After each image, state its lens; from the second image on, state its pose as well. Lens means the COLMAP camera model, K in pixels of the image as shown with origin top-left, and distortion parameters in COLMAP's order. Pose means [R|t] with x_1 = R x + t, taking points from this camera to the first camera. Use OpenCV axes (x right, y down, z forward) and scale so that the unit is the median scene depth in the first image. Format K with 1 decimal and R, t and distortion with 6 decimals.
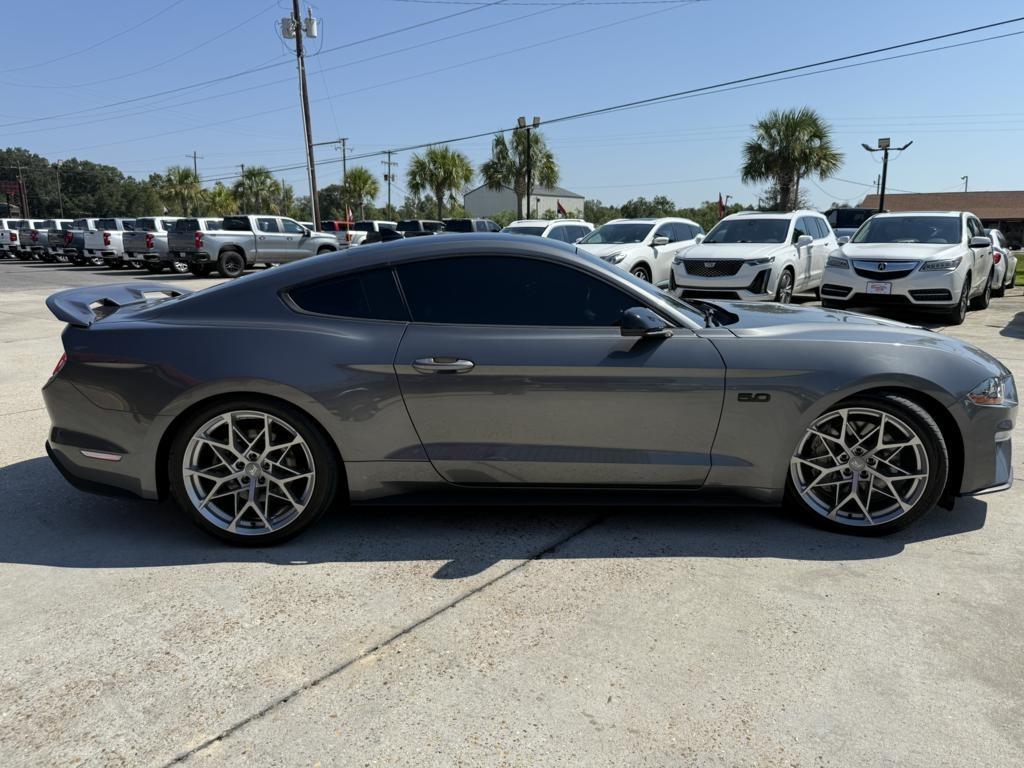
lens RADIAL K [[725.2, 0, 513.5], [0, 725.2, 392.5], [0, 0, 1]] dist [0.025288, -0.043311]
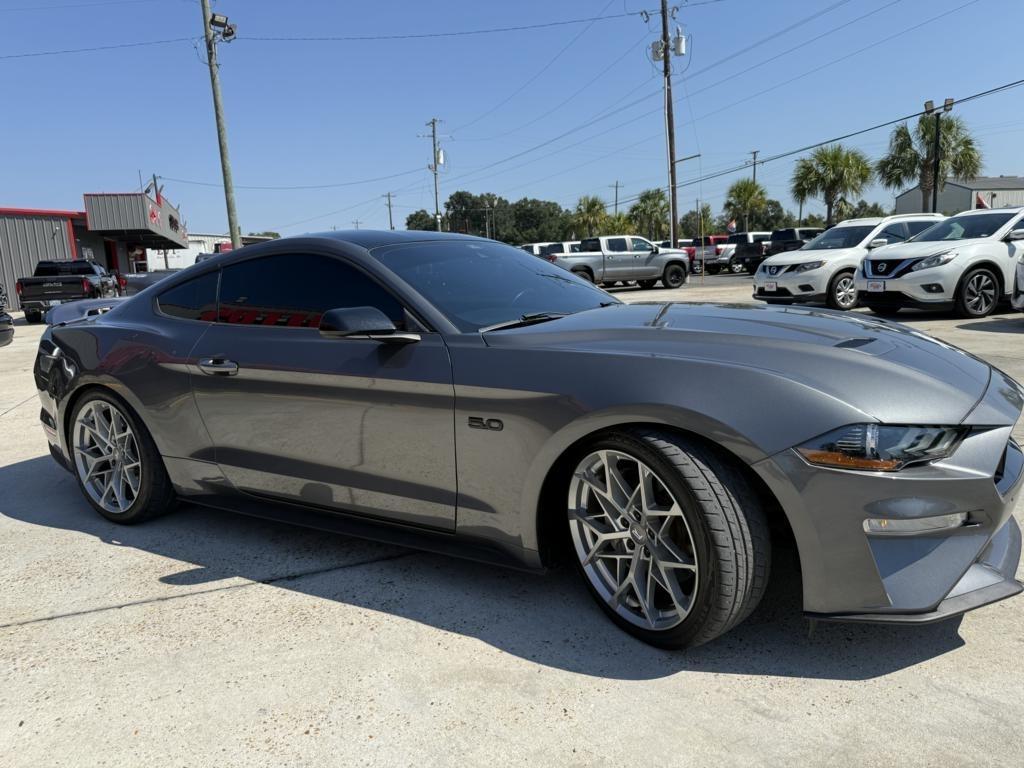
lens RADIAL K [[718.2, 0, 512.0], [0, 718.2, 384.0], [0, 0, 1]] dist [0.122177, -0.184336]
pose [[0.844494, 0.048216, -0.533390, 0.219681], [-0.066844, 0.997641, -0.015648, -0.007241], [0.531377, 0.048869, 0.845725, 0.106079]]
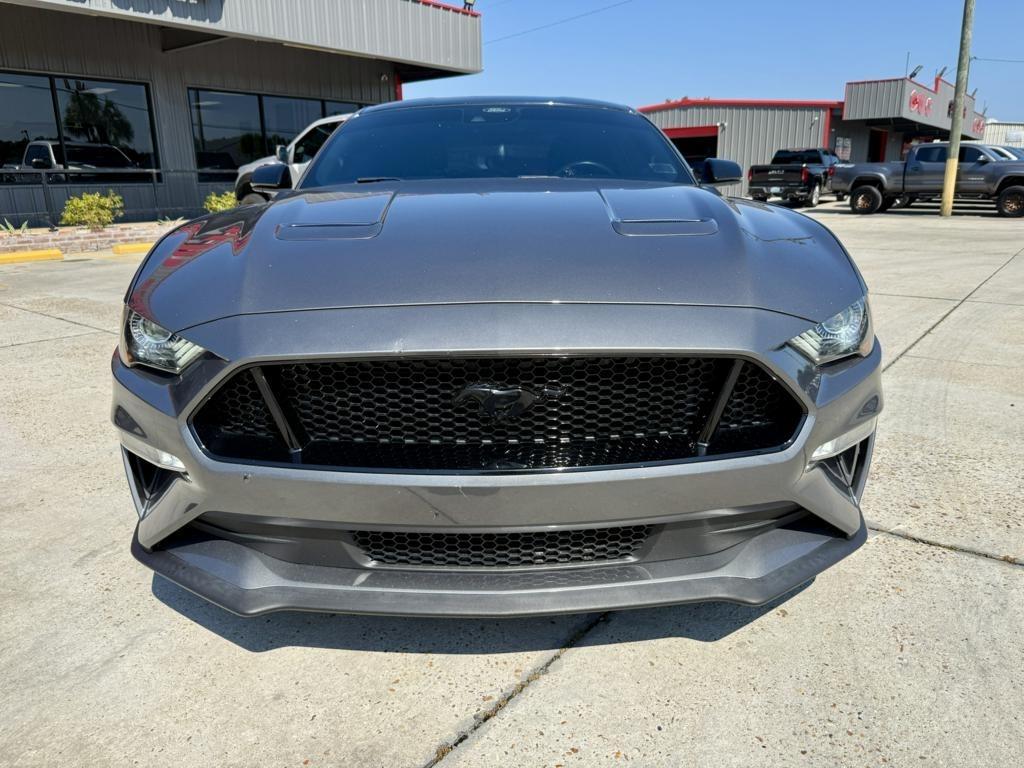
lens RADIAL K [[728.9, 0, 512.0], [0, 728.9, 384.0], [0, 0, 1]] dist [0.017762, -0.032754]
pose [[-0.023839, 0.269090, -0.962820, 0.351740], [-0.207115, 0.940869, 0.268083, -0.050102], [0.978026, 0.205805, 0.033304, 0.395707]]
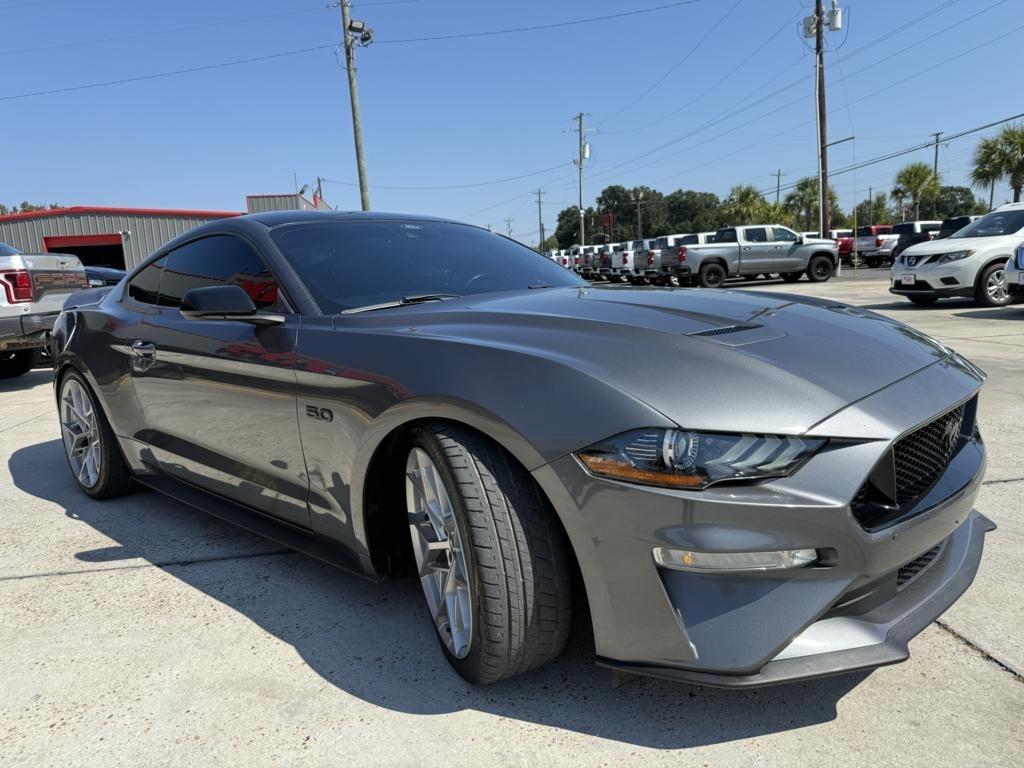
lens RADIAL K [[718.2, 0, 512.0], [0, 718.2, 384.0], [0, 0, 1]] dist [0.122177, -0.184336]
pose [[0.714852, 0.074831, -0.695260, 0.274270], [-0.097253, 0.995234, 0.007124, -0.012883], [0.692480, 0.062524, 0.718723, 0.179872]]
